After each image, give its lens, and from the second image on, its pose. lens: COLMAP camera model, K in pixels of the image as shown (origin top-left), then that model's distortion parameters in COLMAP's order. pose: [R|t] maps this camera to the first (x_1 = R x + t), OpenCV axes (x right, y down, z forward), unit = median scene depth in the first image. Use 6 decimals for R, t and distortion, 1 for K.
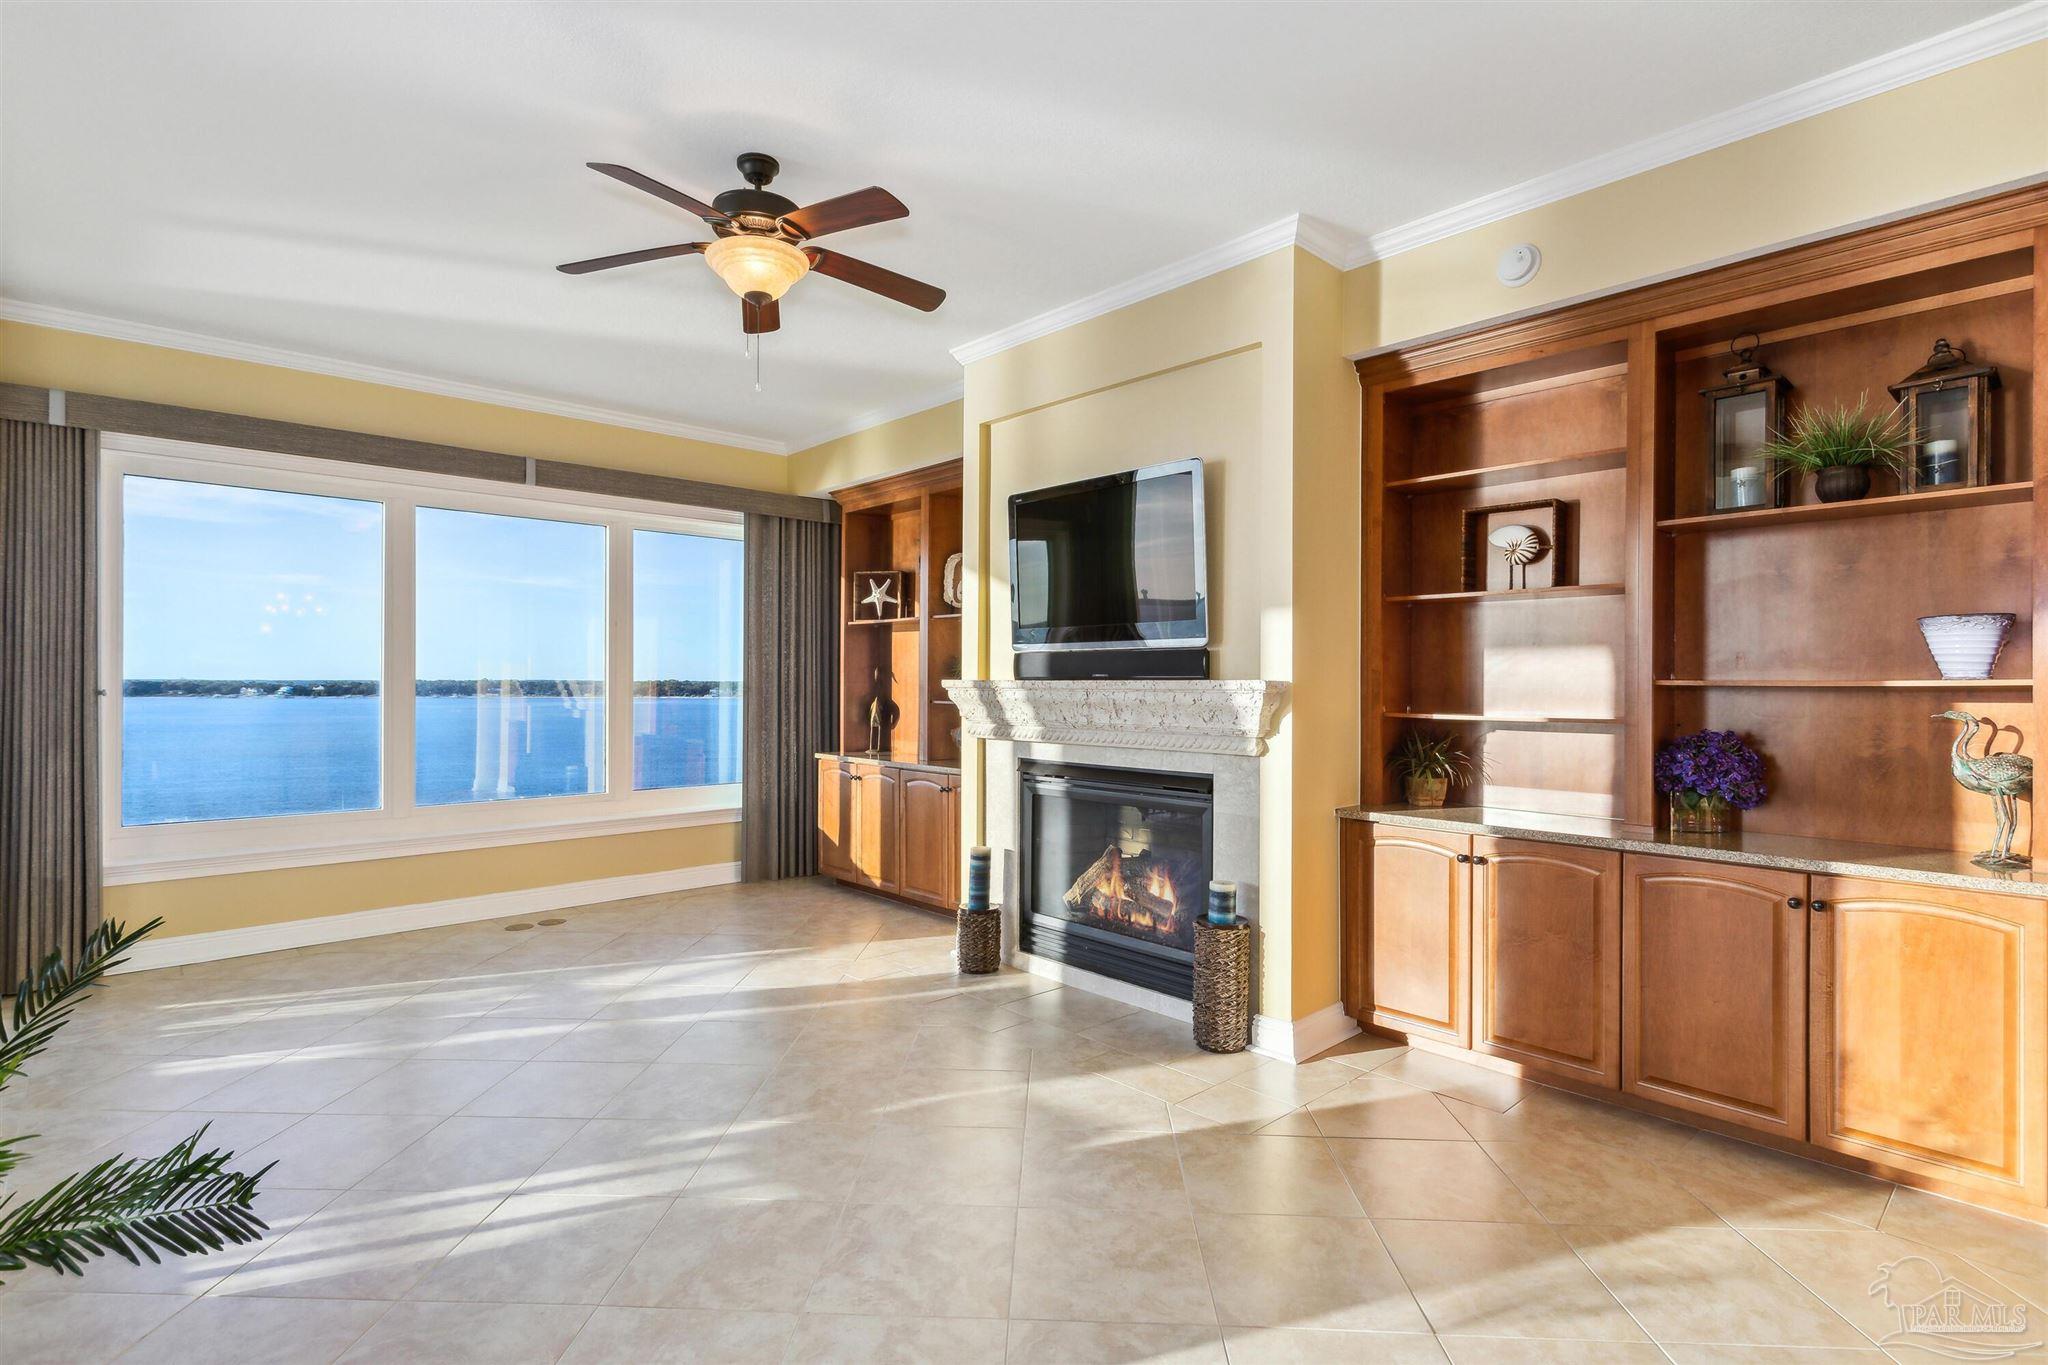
lens RADIAL K [[994.2, 0, 1017.9], [0, 994.2, 683.8], [0, 0, 1]] dist [0.007046, 0.002925]
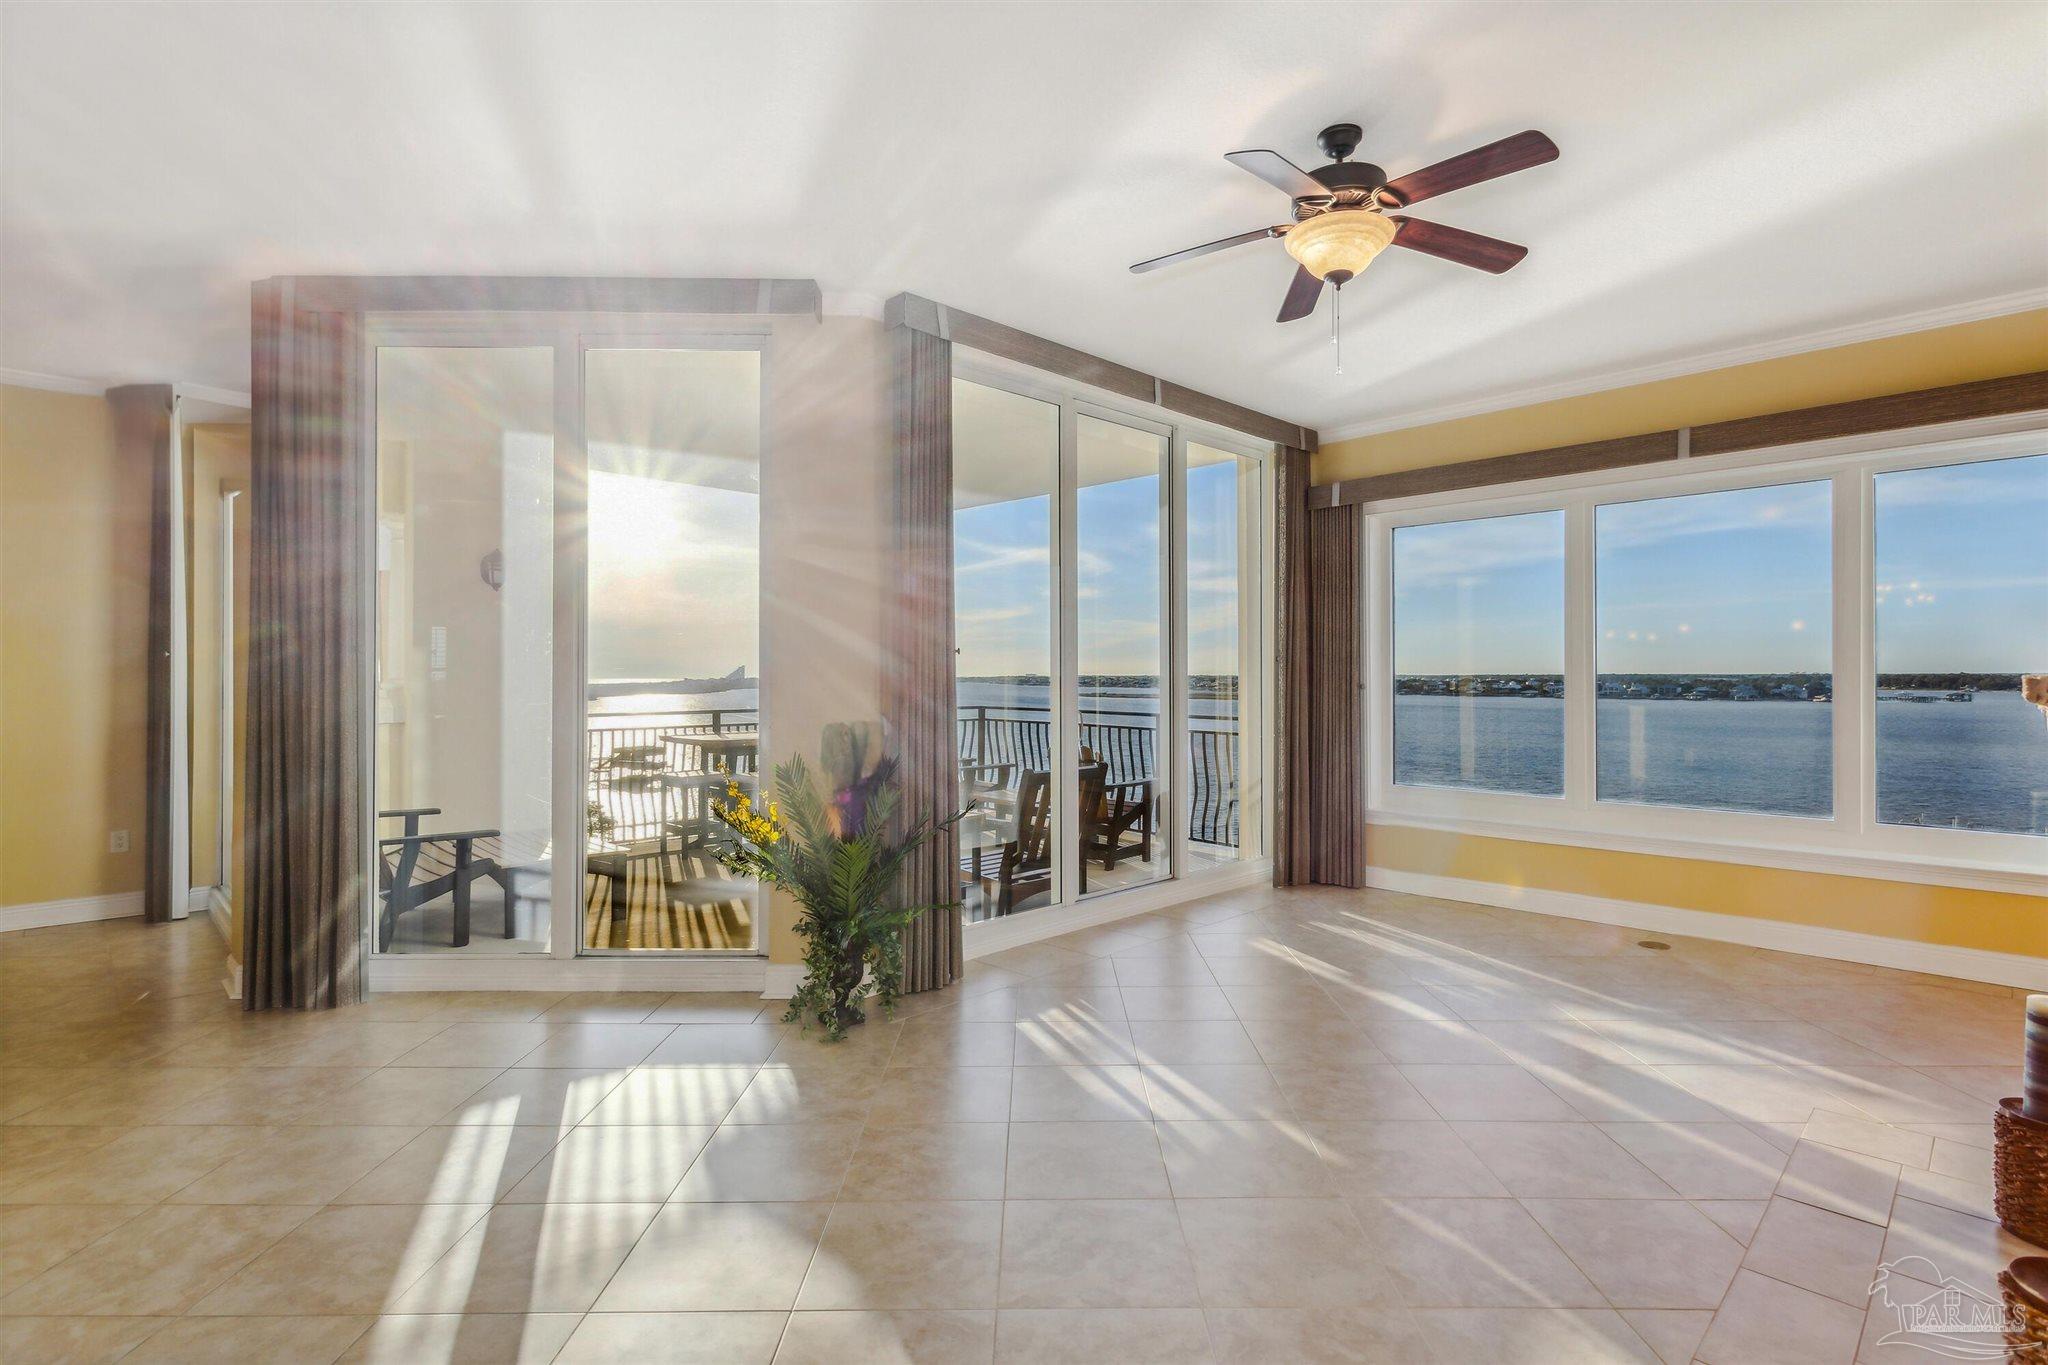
lens RADIAL K [[994.2, 0, 1028.9], [0, 994.2, 676.6], [0, 0, 1]] dist [0.007046, 0.002925]
pose [[0.044905, -0.002473, -0.998988, 0.493997], [0.001166, 0.999996, -0.002423, -0.002643], [0.998991, -0.001056, 0.044908, 0.482898]]
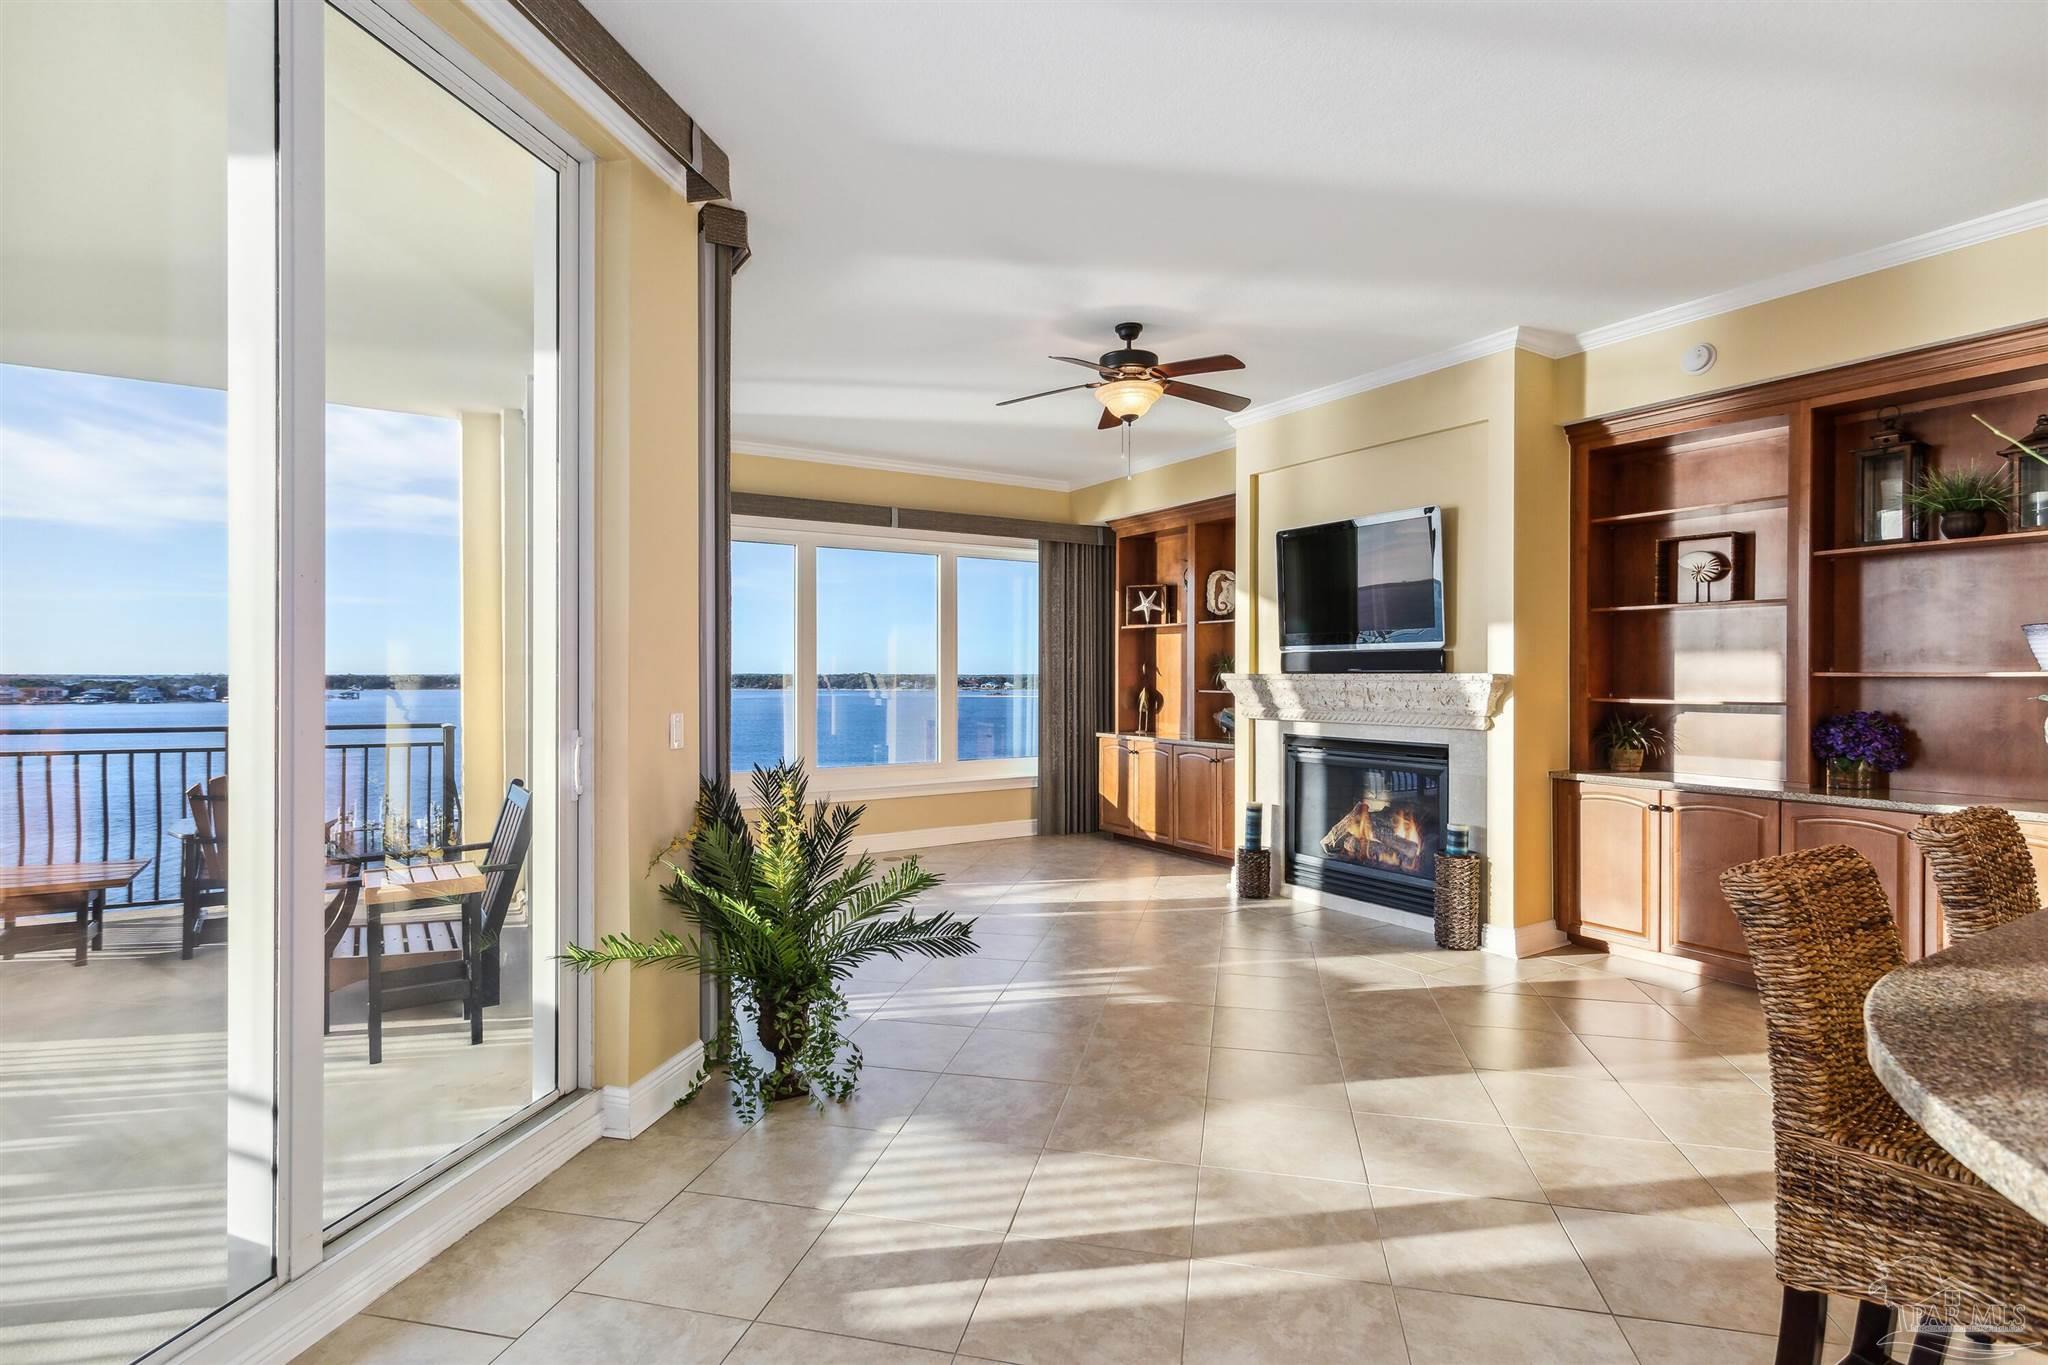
lens RADIAL K [[994.2, 0, 1021.2], [0, 994.2, 681.1], [0, 0, 1]] dist [0.007046, 0.002925]
pose [[0.984264, -0.002763, -0.176684, -0.115877], [0.003768, 0.999979, 0.005356, -0.002325], [0.176666, -0.005938, 0.984253, -0.361848]]
